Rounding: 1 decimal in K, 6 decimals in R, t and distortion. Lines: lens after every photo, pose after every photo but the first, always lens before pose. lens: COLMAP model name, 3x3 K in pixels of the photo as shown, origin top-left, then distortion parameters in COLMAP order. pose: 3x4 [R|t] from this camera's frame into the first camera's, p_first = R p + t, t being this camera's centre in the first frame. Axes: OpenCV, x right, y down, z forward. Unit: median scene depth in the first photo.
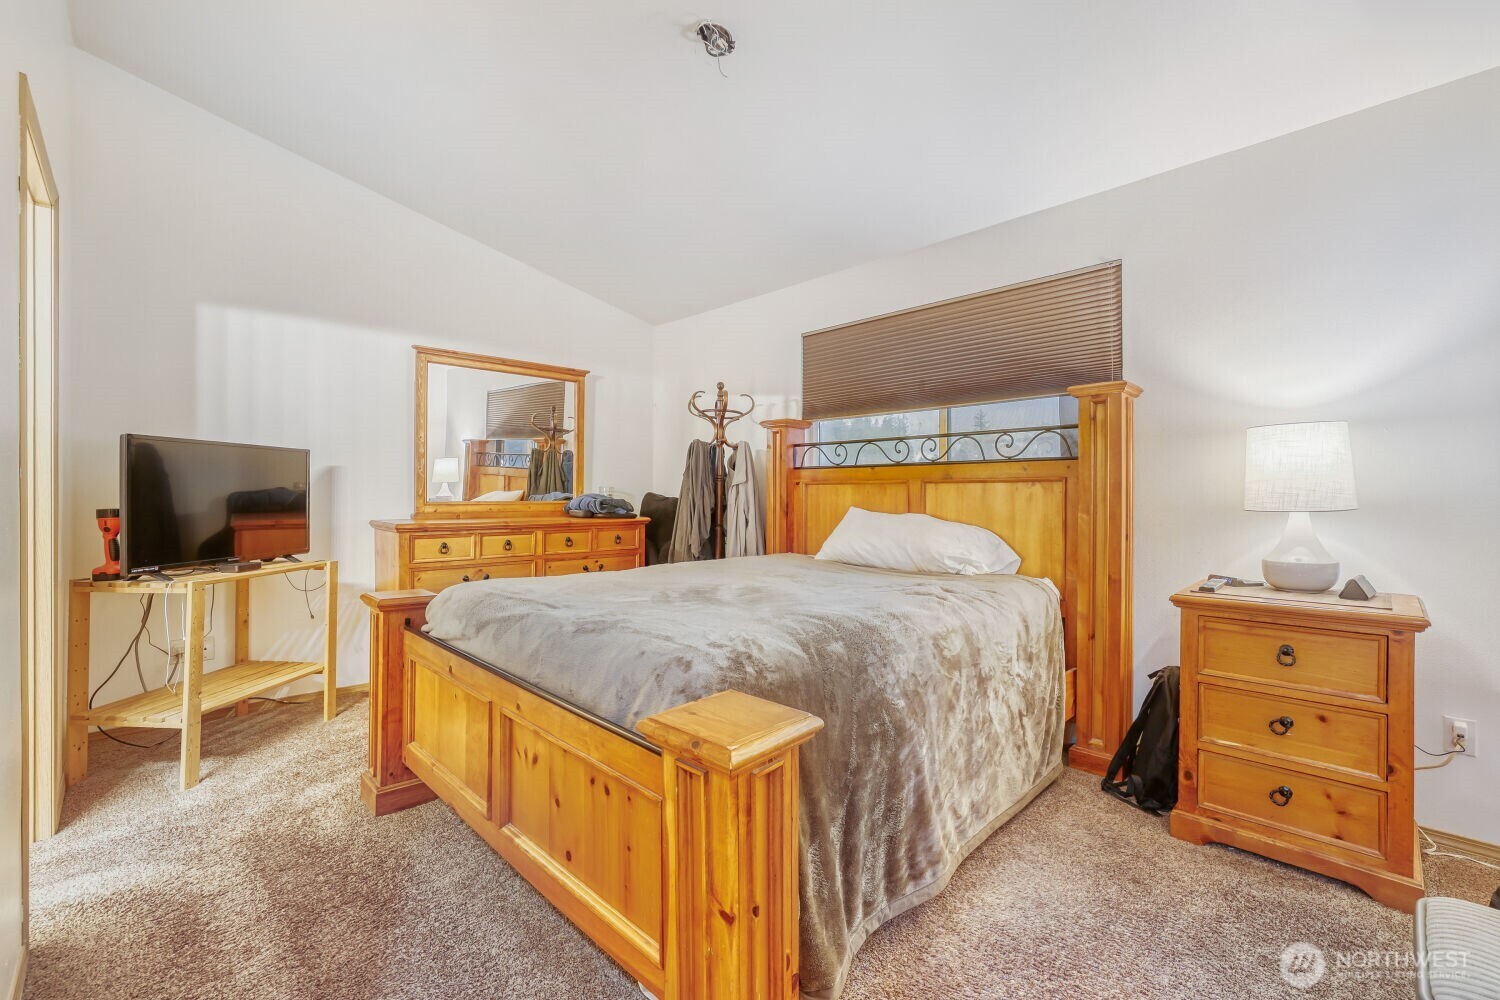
lens RADIAL K [[636.5, 0, 755.0], [0, 636.5, 488.6], [0, 0, 1]] dist [-0.014625, 0.002080]
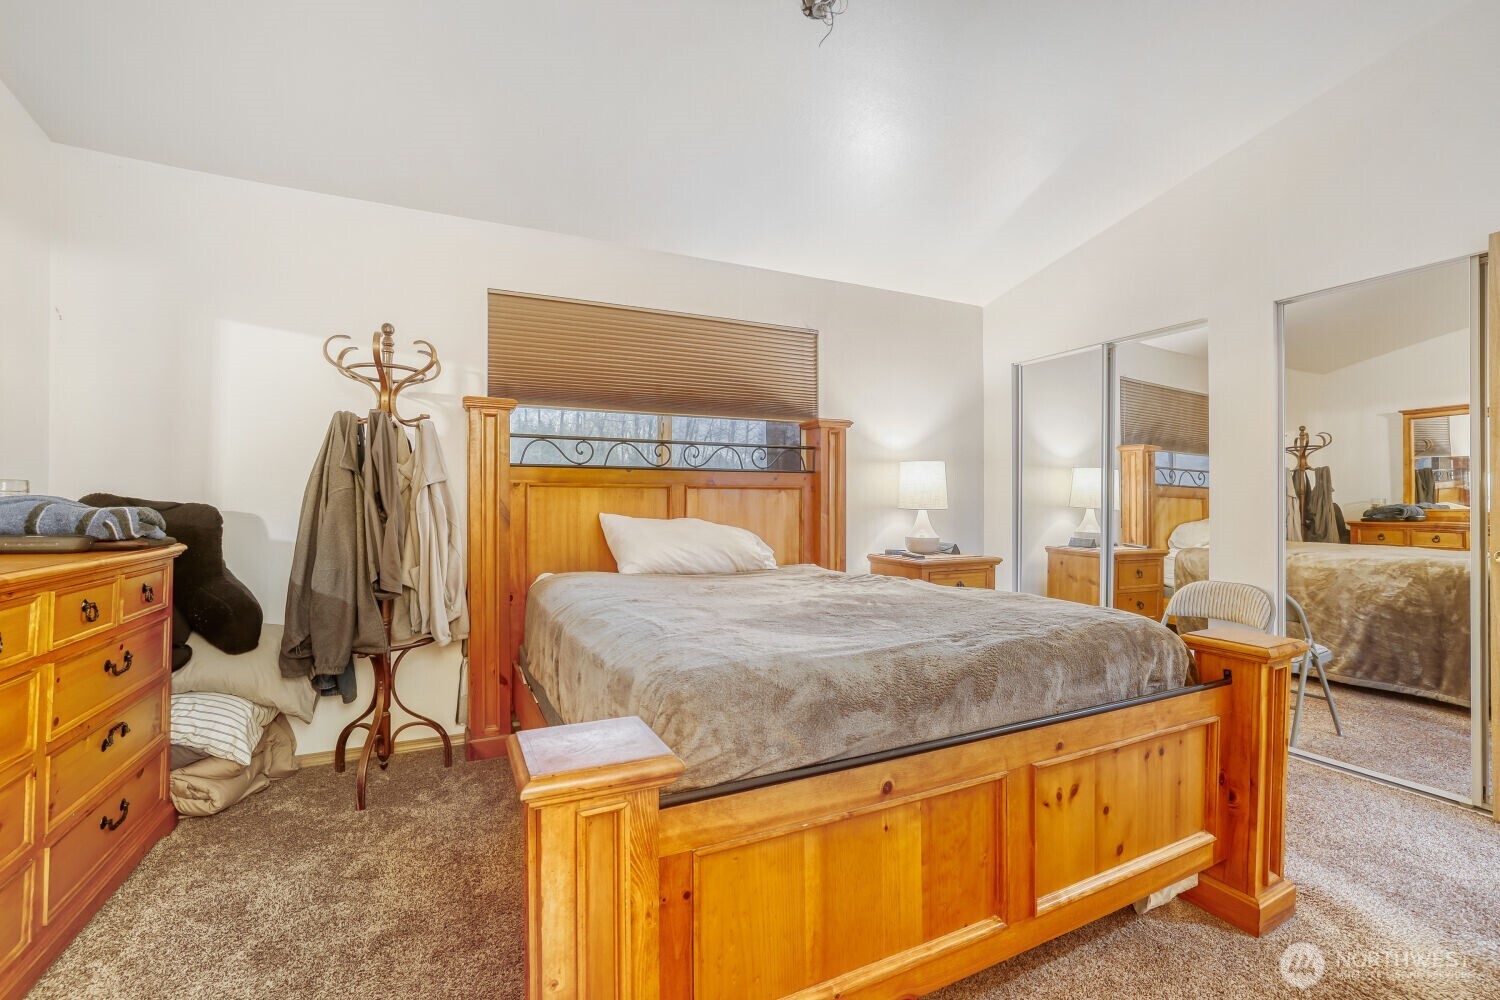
lens RADIAL K [[636.5, 0, 756.6], [0, 636.5, 501.0], [0, 0, 1]] dist [-0.014625, 0.002080]
pose [[0.345983, 0.002378, 0.938238, -0.638307], [-0.005874, 0.999983, -0.000368, 0.011273], [-0.938222, -0.005383, 0.345991, 0.530824]]
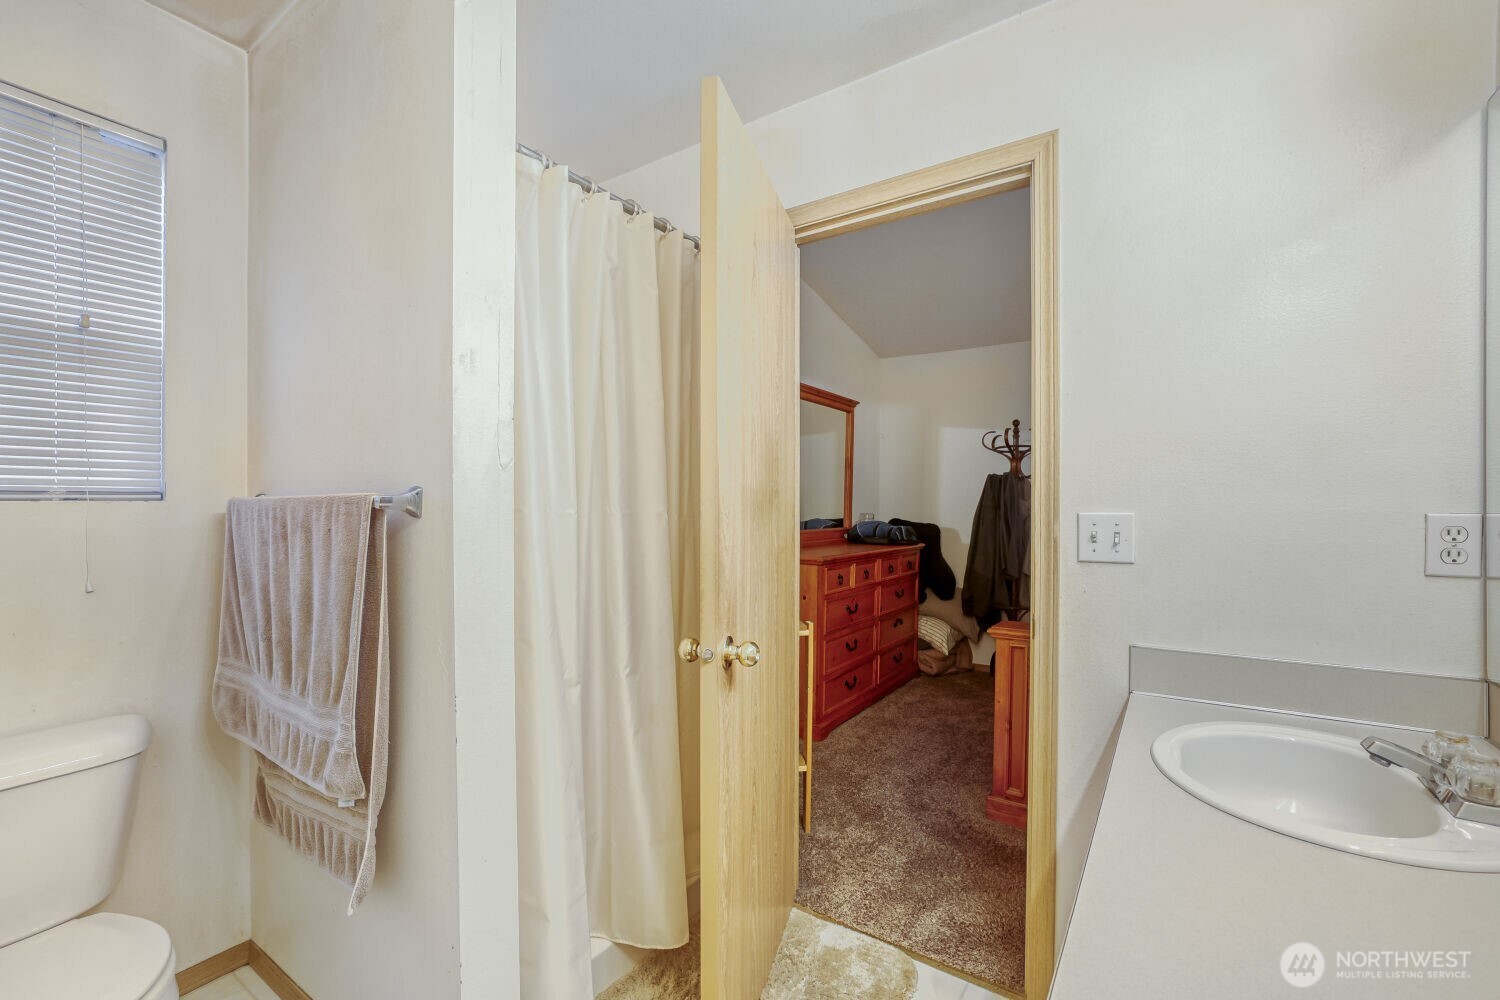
lens RADIAL K [[636.5, 0, 755.6], [0, 636.5, 508.8], [0, 0, 1]] dist [-0.014625, 0.002080]
pose [[0.982249, 0.005274, 0.187505, -0.849940], [-0.006167, 0.999972, 0.004180, -0.019479], [-0.187478, -0.005262, 0.982255, 0.023370]]
